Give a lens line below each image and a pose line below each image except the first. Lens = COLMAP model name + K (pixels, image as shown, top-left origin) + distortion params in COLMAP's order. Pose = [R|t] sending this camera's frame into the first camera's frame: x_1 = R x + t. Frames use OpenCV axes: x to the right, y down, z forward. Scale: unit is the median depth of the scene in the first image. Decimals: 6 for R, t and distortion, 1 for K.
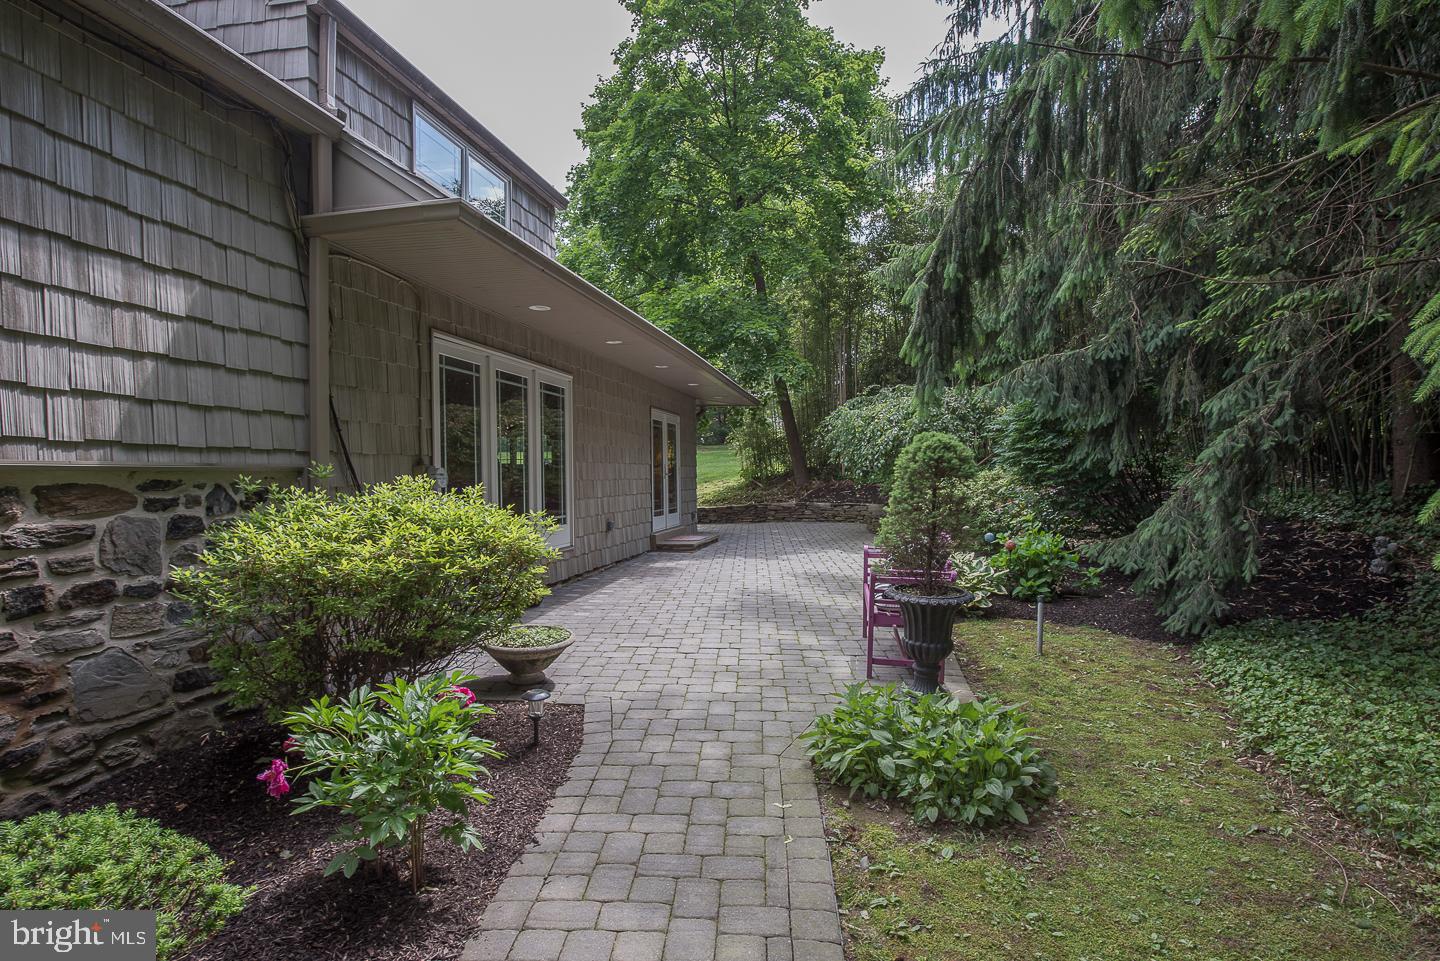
lens RADIAL K [[786.9, 0, 720.5], [0, 786.9, 481.0], [0, 0, 1]] dist [-0.001255, -0.000028]
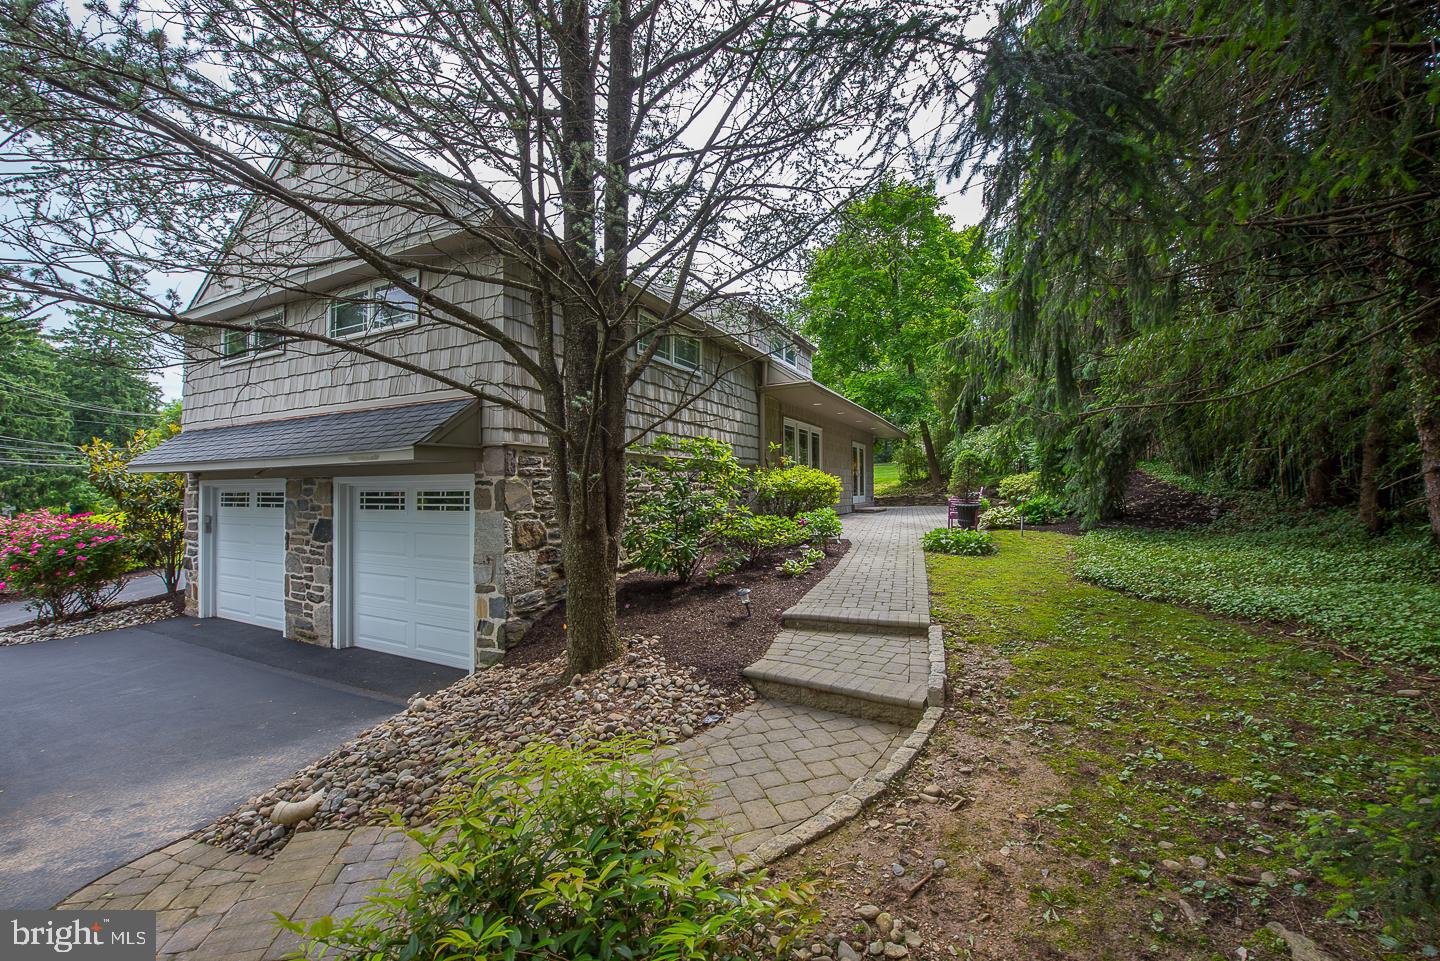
lens RADIAL K [[570.4, 0, 727.2], [0, 570.4, 485.9], [0, 0, 1]] dist [-0.020868, -0.000524]
pose [[0.965342, 0.001517, -0.260984, -0.016391], [-0.003505, 0.999968, -0.007152, 0.029138], [0.260965, 0.007819, 0.965317, -0.431494]]
